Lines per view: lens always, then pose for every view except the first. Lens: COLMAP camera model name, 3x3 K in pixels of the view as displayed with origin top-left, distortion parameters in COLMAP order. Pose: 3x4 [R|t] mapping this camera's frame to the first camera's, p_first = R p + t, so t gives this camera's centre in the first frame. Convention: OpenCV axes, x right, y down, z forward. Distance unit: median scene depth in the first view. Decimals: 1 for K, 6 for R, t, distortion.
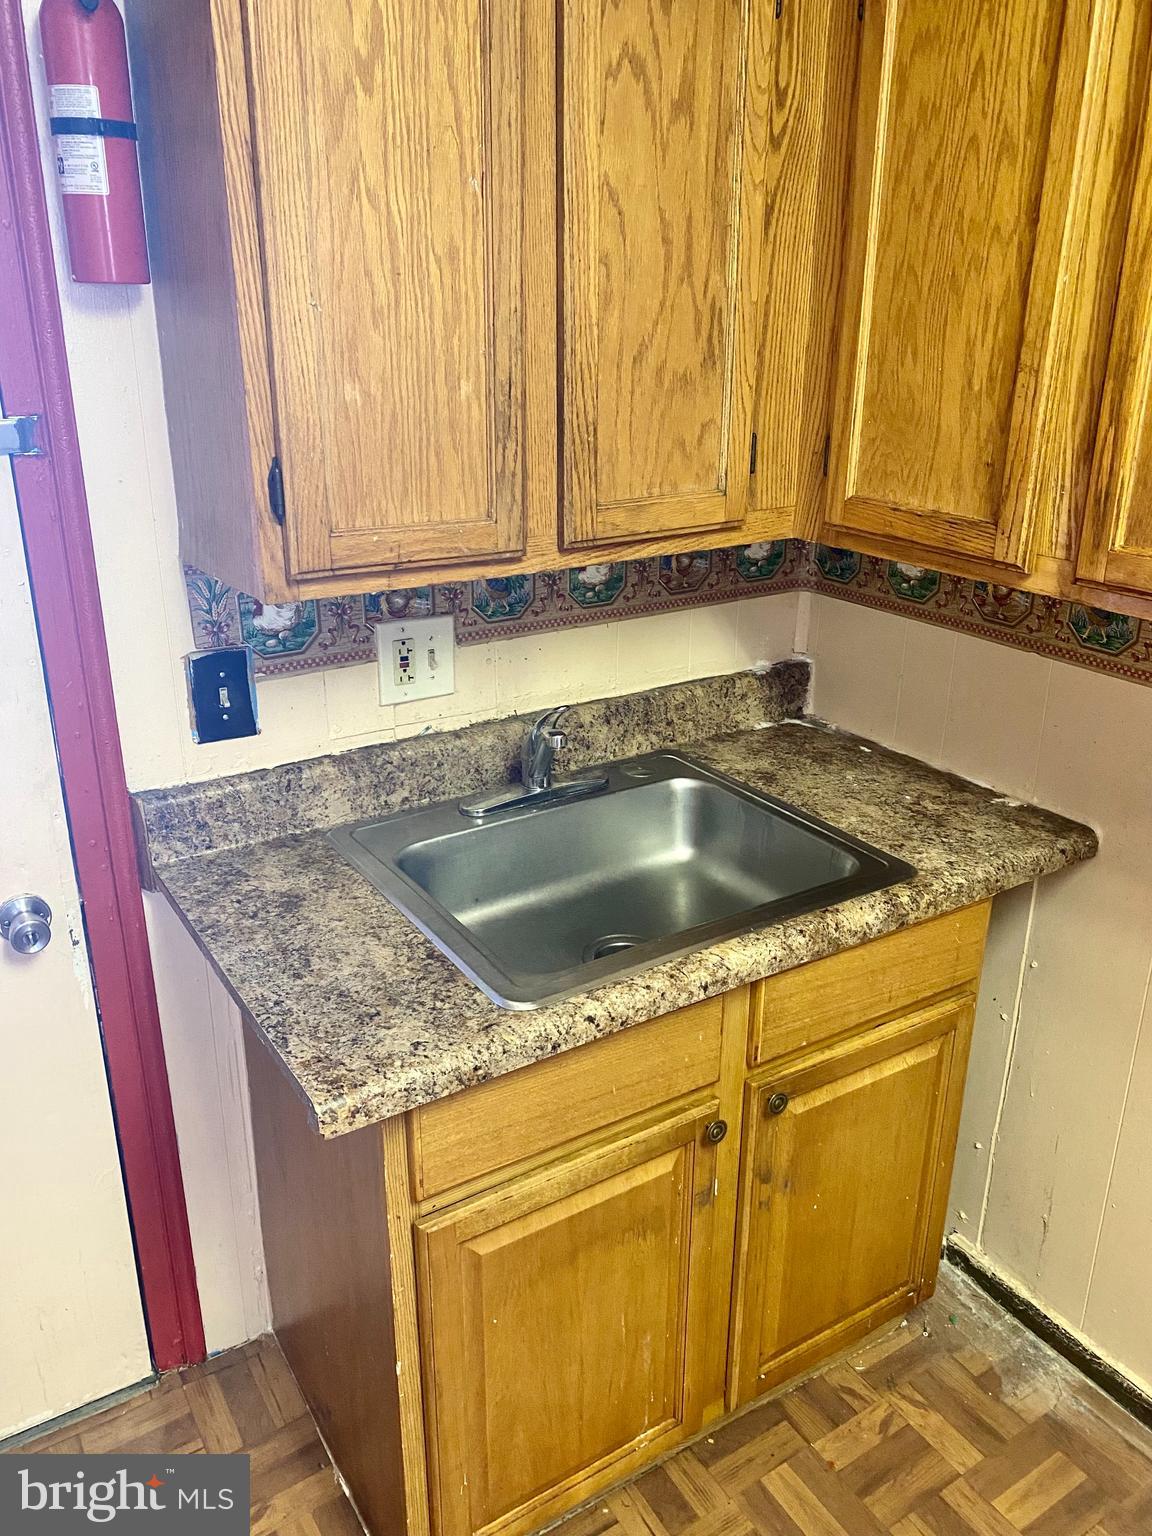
lens RADIAL K [[1196.9, 0, 576.0], [0, 1196.9, 768.0], [0, 0, 1]] dist [0.038744, -0.024575]
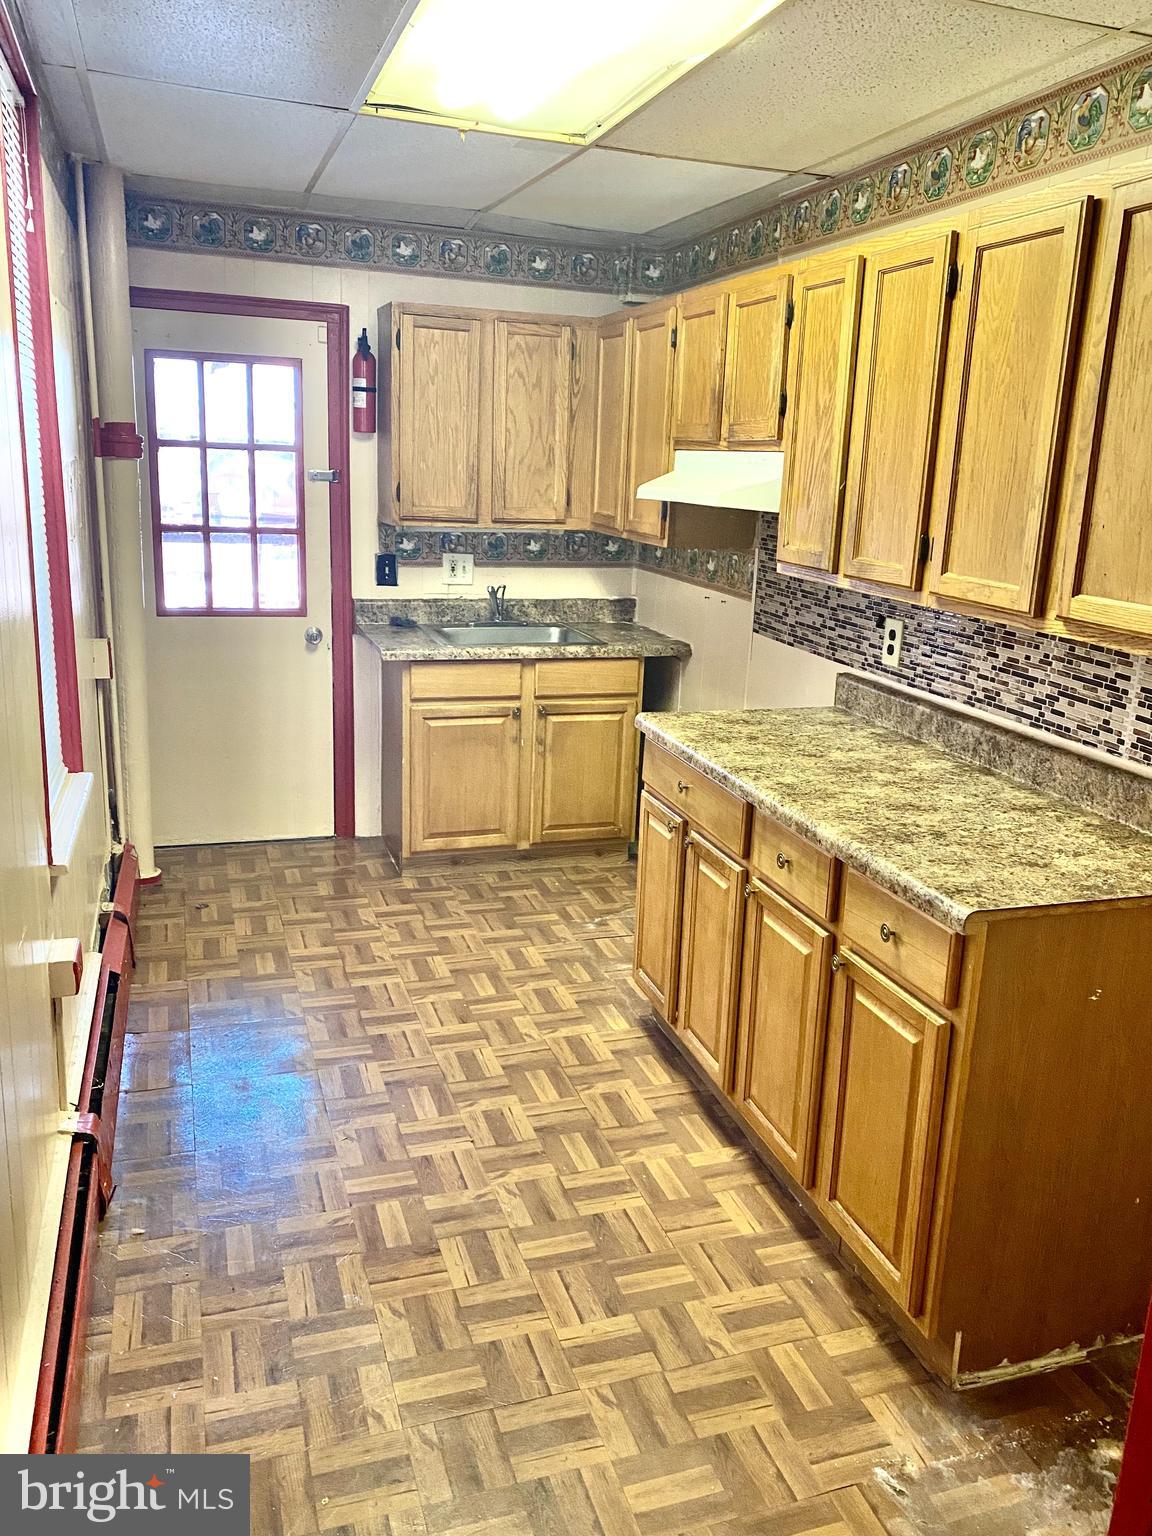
lens RADIAL K [[1181.0, 0, 580.3], [0, 1181.0, 824.7], [0, 0, 1]] dist [0.028884, -0.013635]
pose [[0.970393, 0.106946, -0.216564, 0.911907], [-0.120821, 0.991320, -0.051837, 0.690348], [0.209141, 0.076468, 0.974891, -1.777793]]
